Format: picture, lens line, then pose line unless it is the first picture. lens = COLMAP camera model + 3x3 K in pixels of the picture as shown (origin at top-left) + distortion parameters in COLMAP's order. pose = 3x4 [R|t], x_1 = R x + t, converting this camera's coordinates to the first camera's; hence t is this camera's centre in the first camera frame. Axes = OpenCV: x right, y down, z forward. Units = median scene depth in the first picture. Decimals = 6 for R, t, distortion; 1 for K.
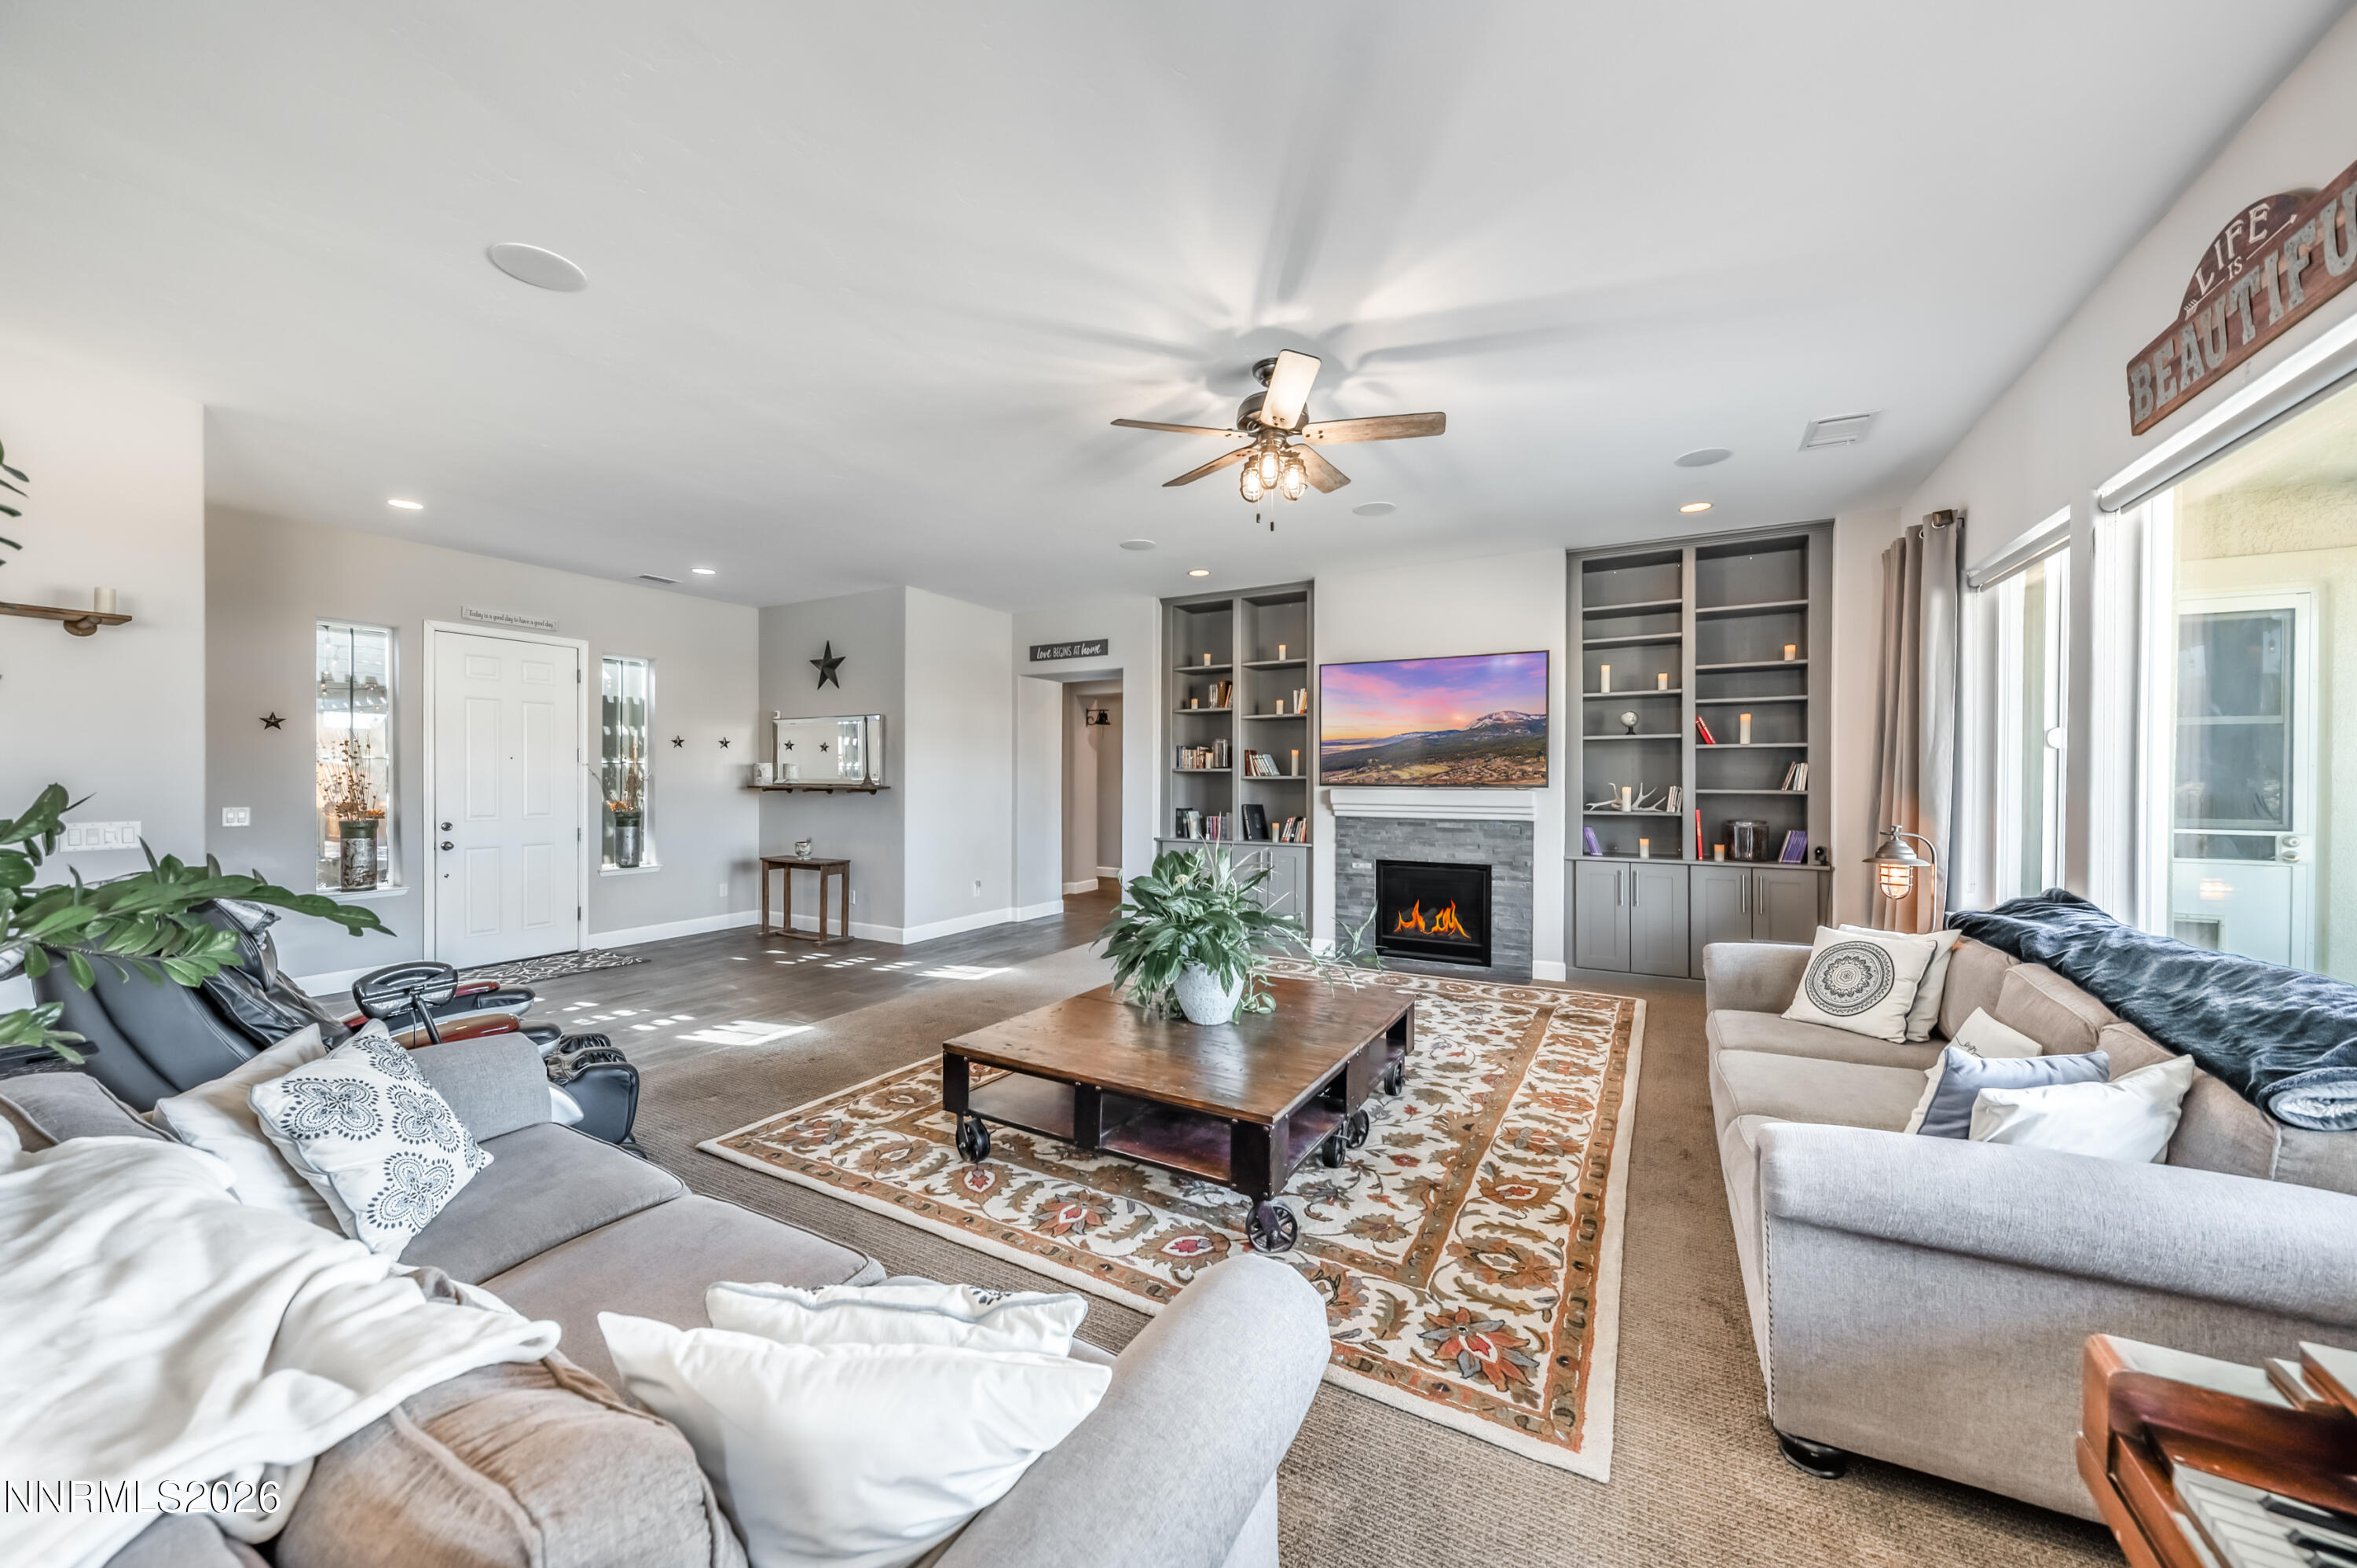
lens RADIAL K [[844.4, 0, 1178.5], [0, 844.4, 784.0], [0, 0, 1]] dist [0.012111, -0.005908]
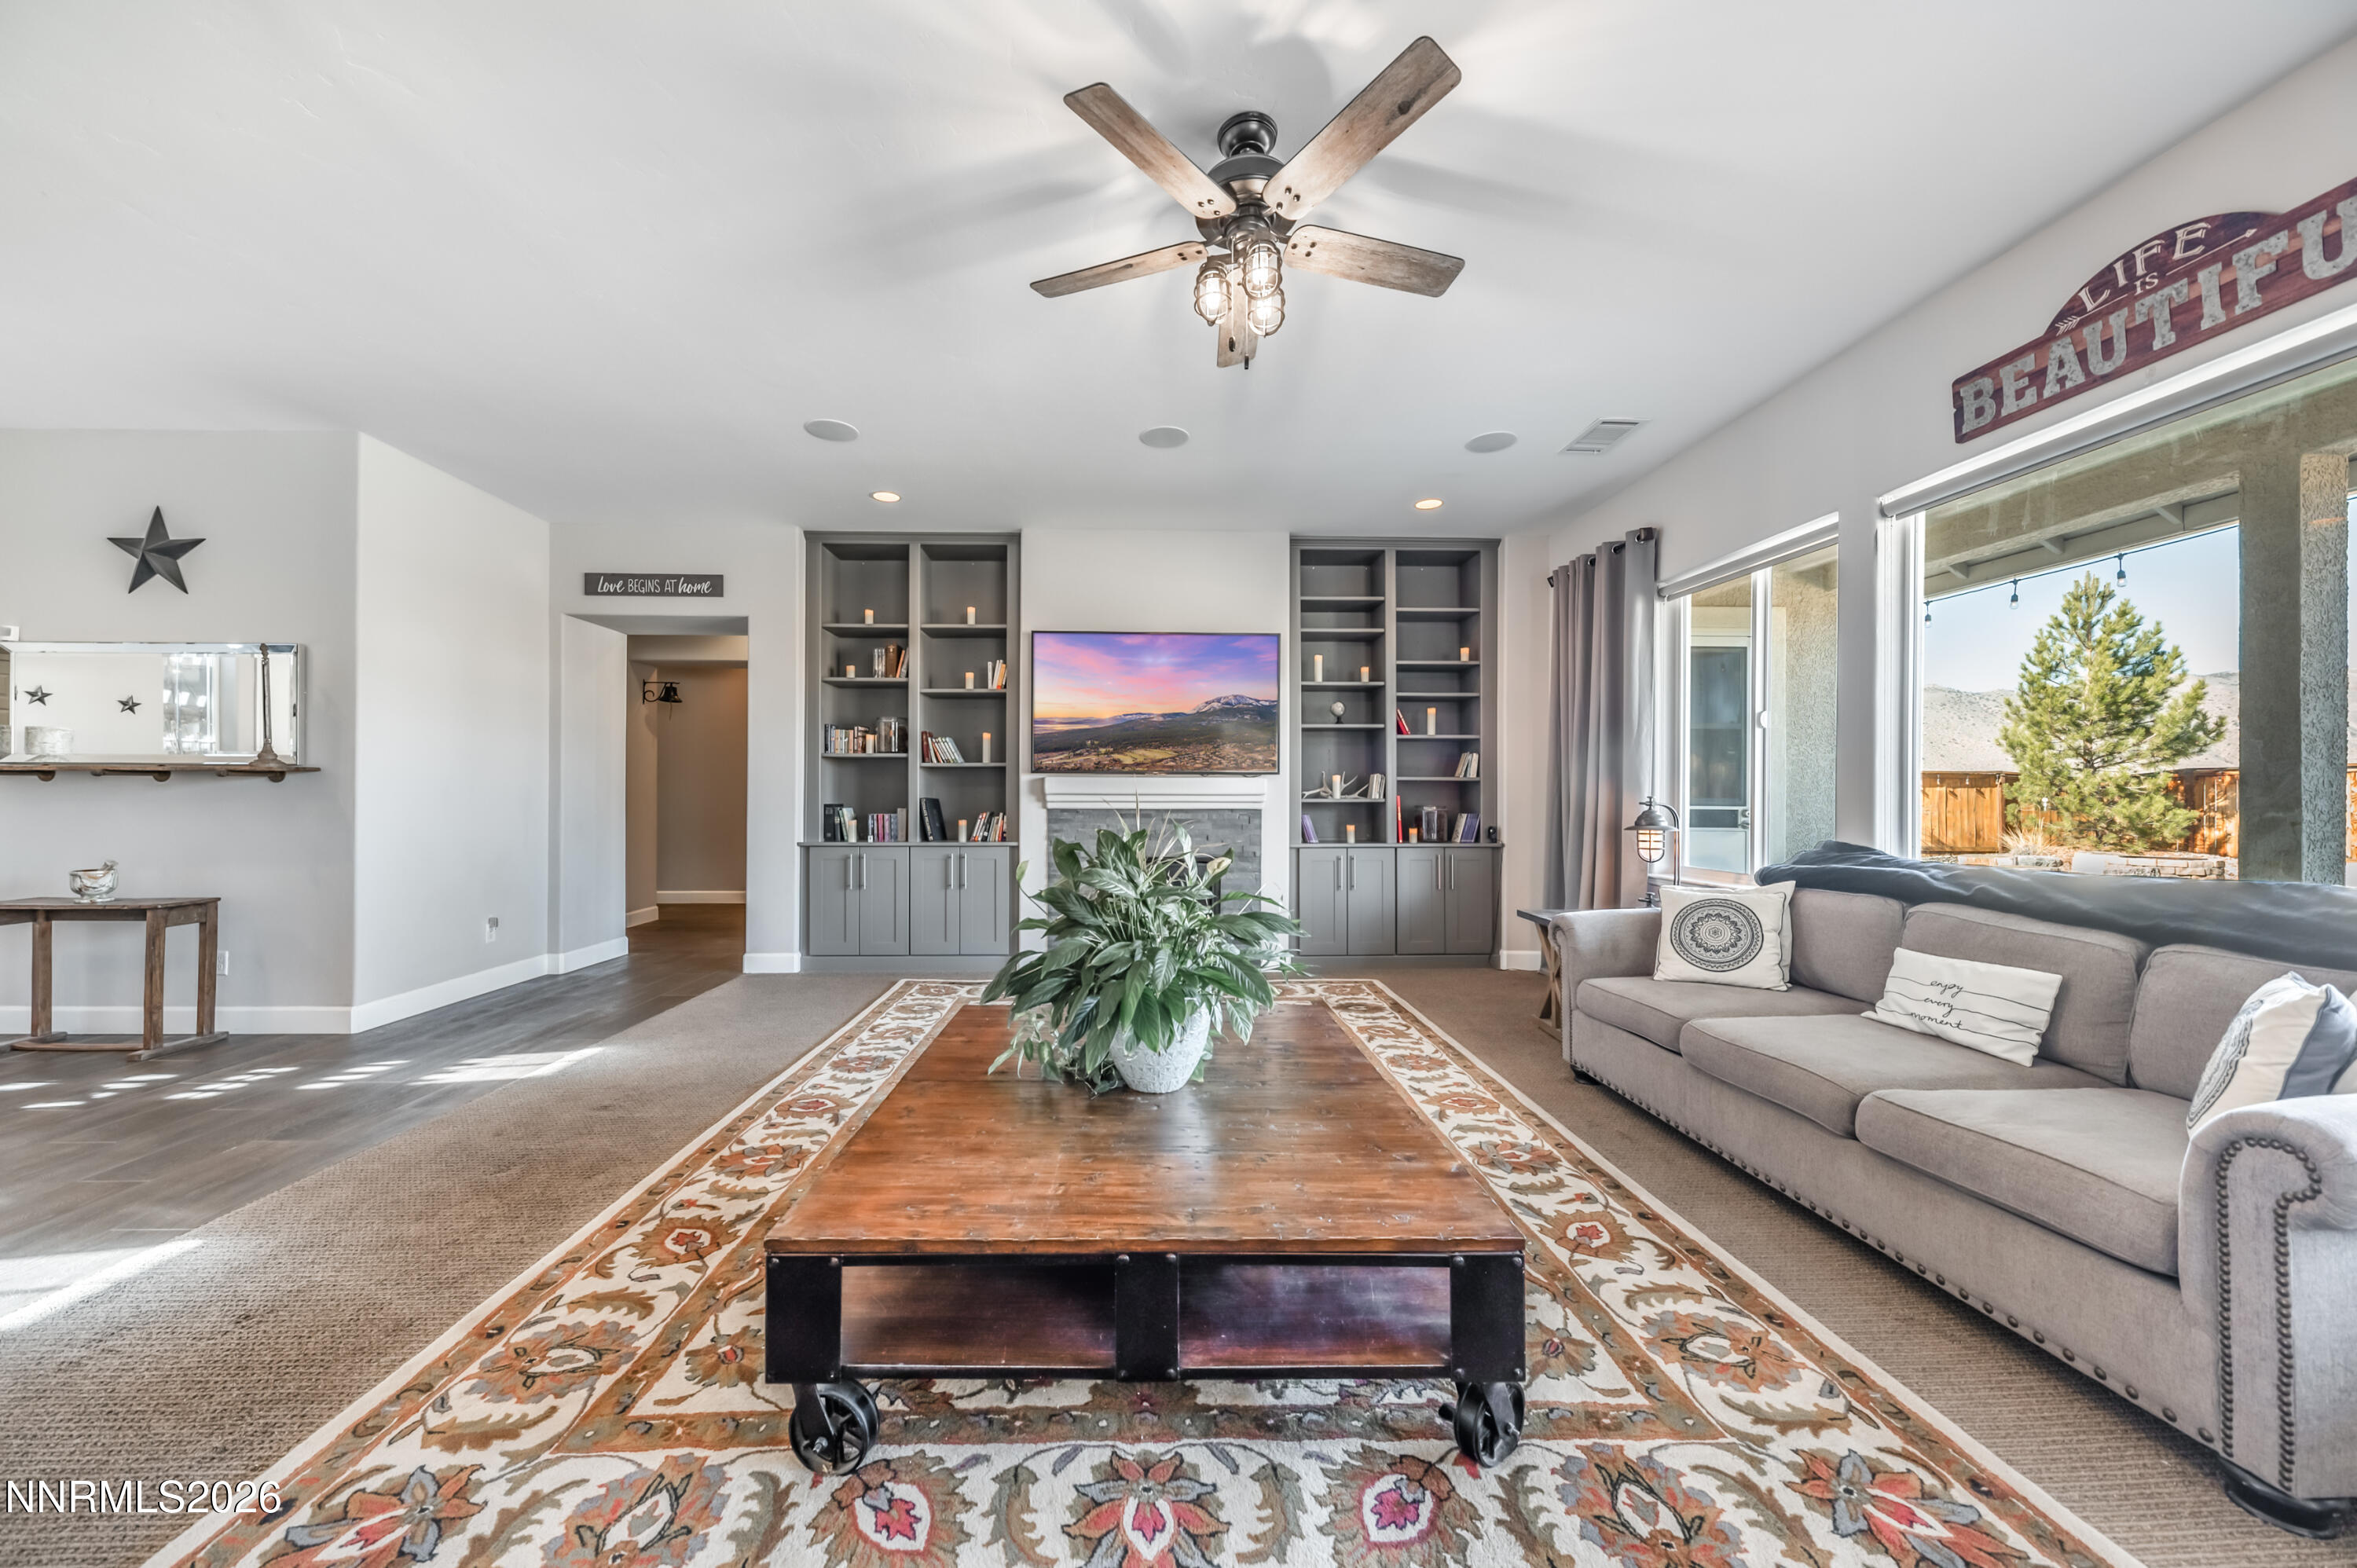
lens RADIAL K [[819.0, 0, 1154.0], [0, 819.0, 794.4], [0, 0, 1]] dist [0.011974, -0.005027]
pose [[0.857117, 0.001113, 0.515120, -0.186536], [0.002233, 0.999980, -0.005876, 0.034920], [-0.515117, 0.006187, 0.857098, 0.280468]]
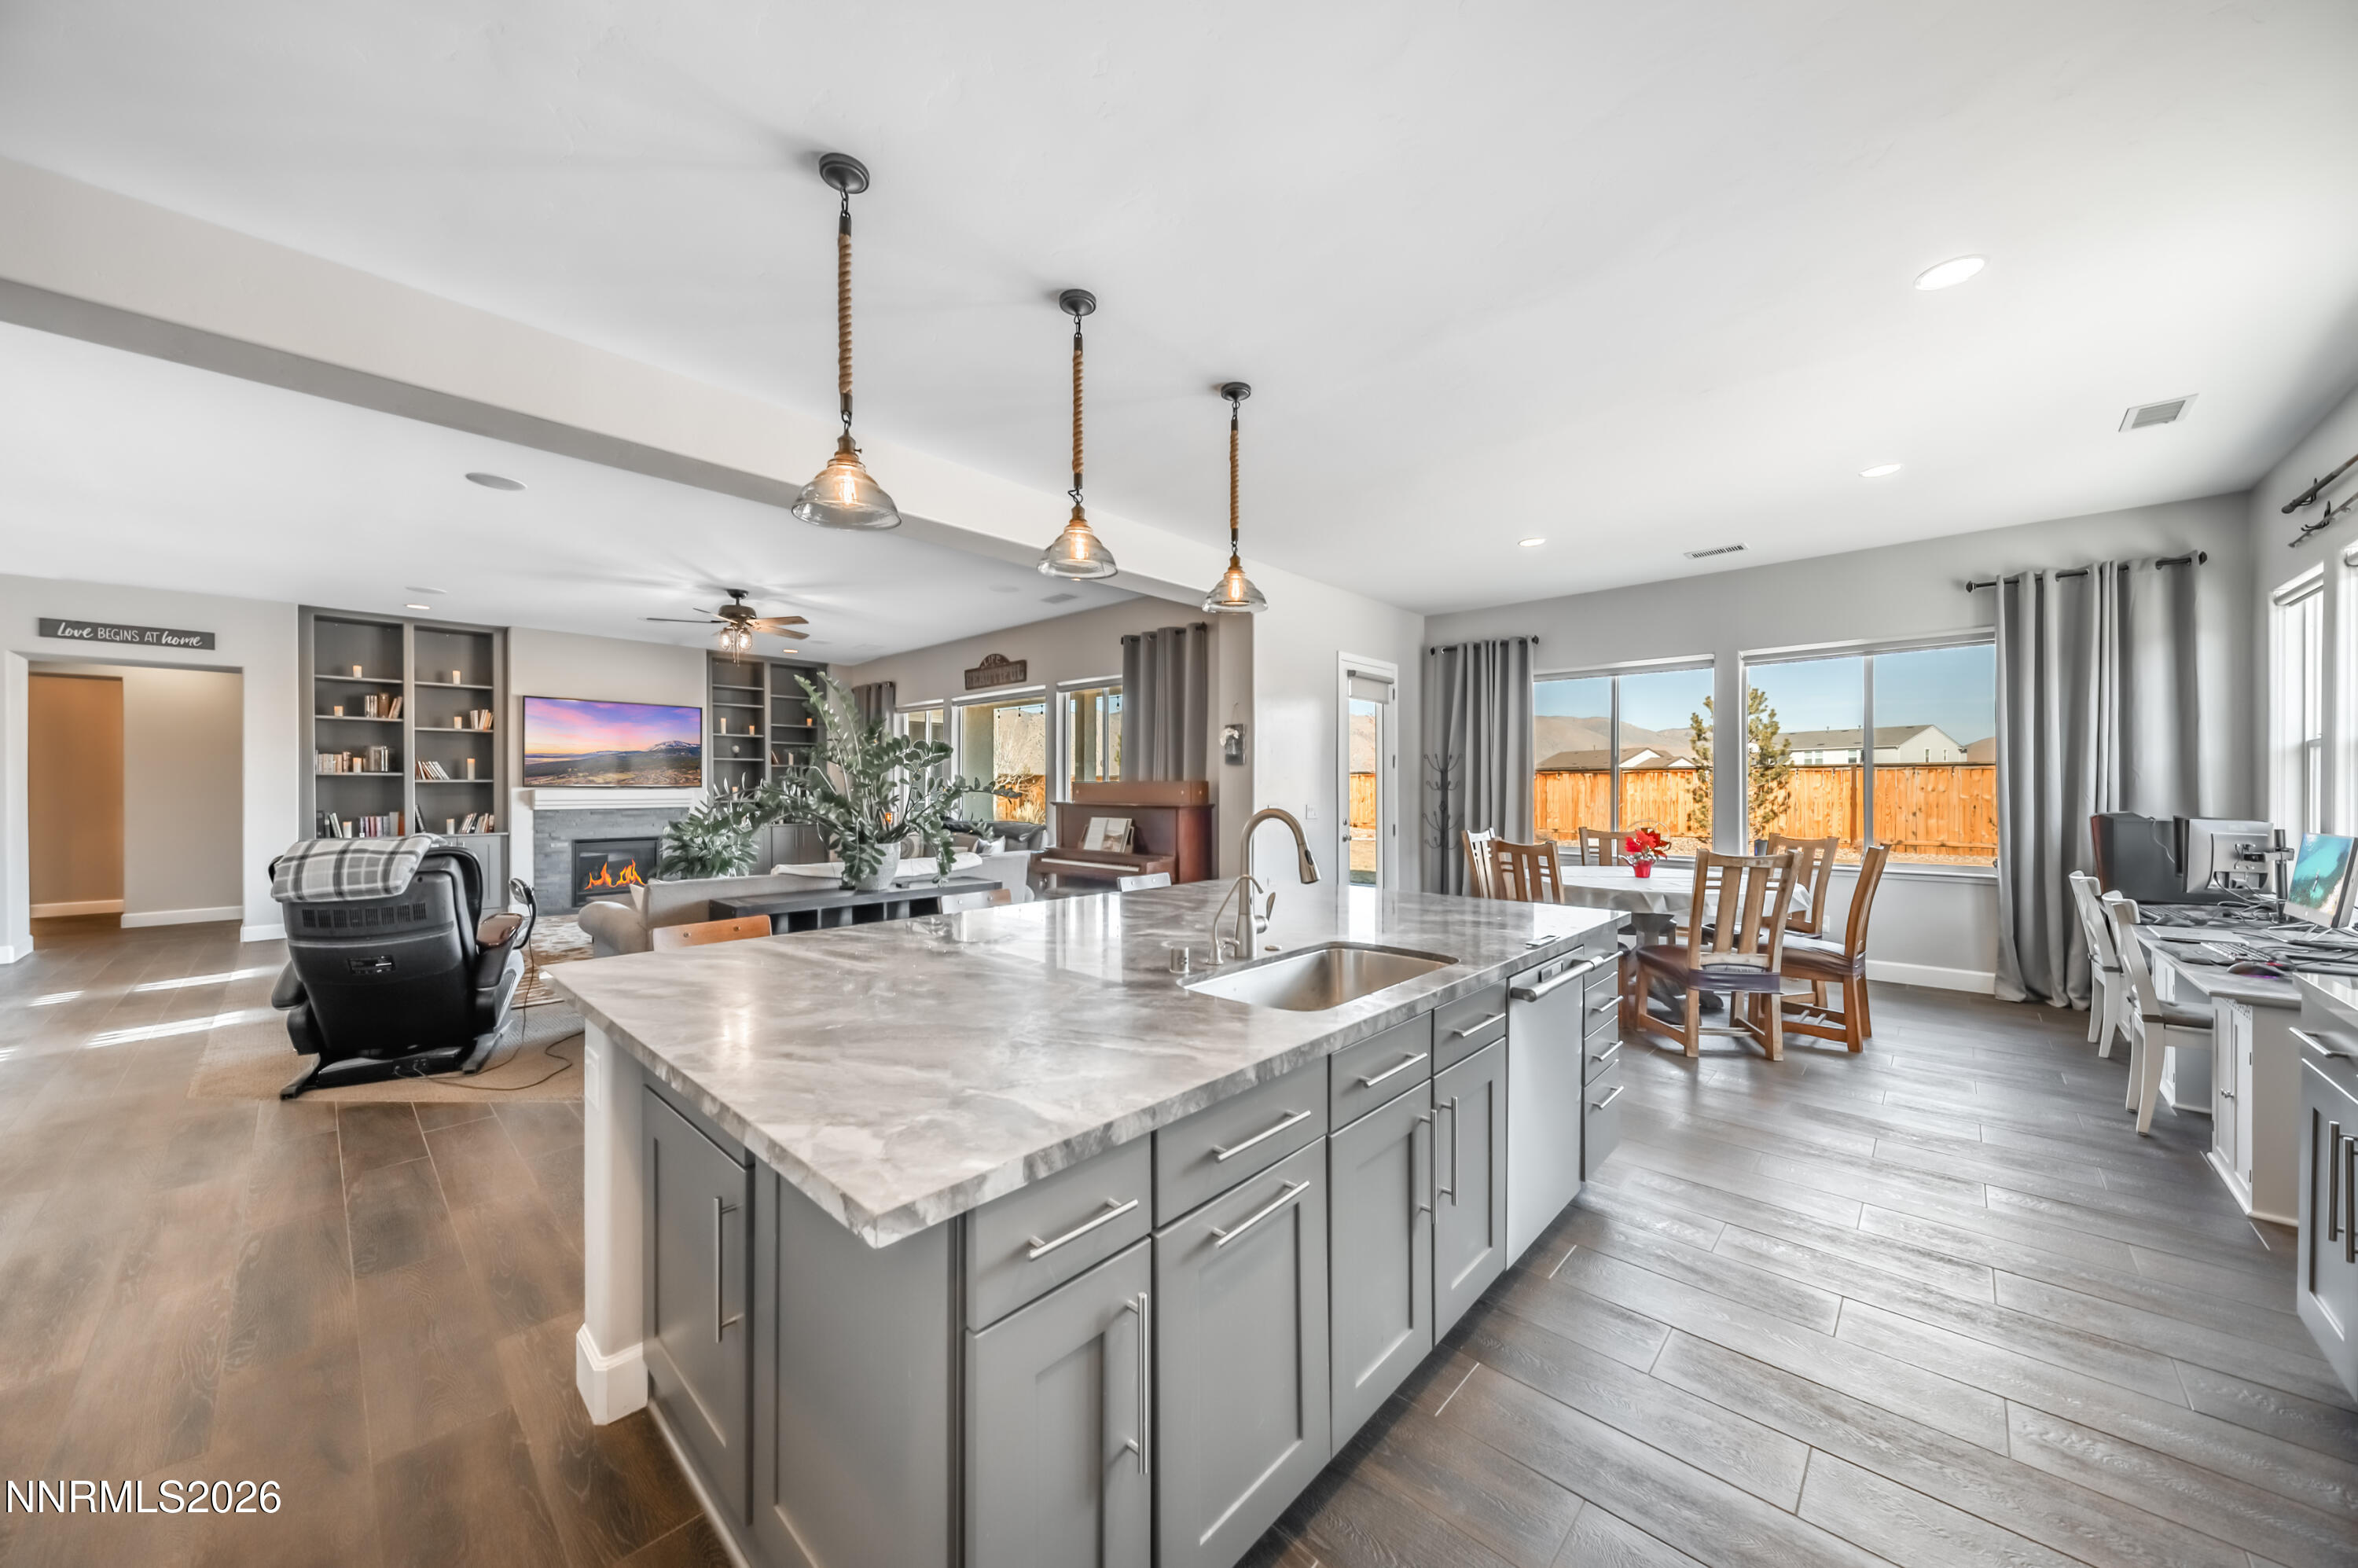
lens RADIAL K [[820.3, 0, 1174.0], [0, 820.3, 789.0], [0, 0, 1]] dist [0.000641, -0.000106]
pose [[0.243407, -0.005481, 0.969909, -1.017057], [0.006886, 0.999969, 0.003923, 0.008013], [-0.969900, 0.005724, 0.243437, -0.365642]]
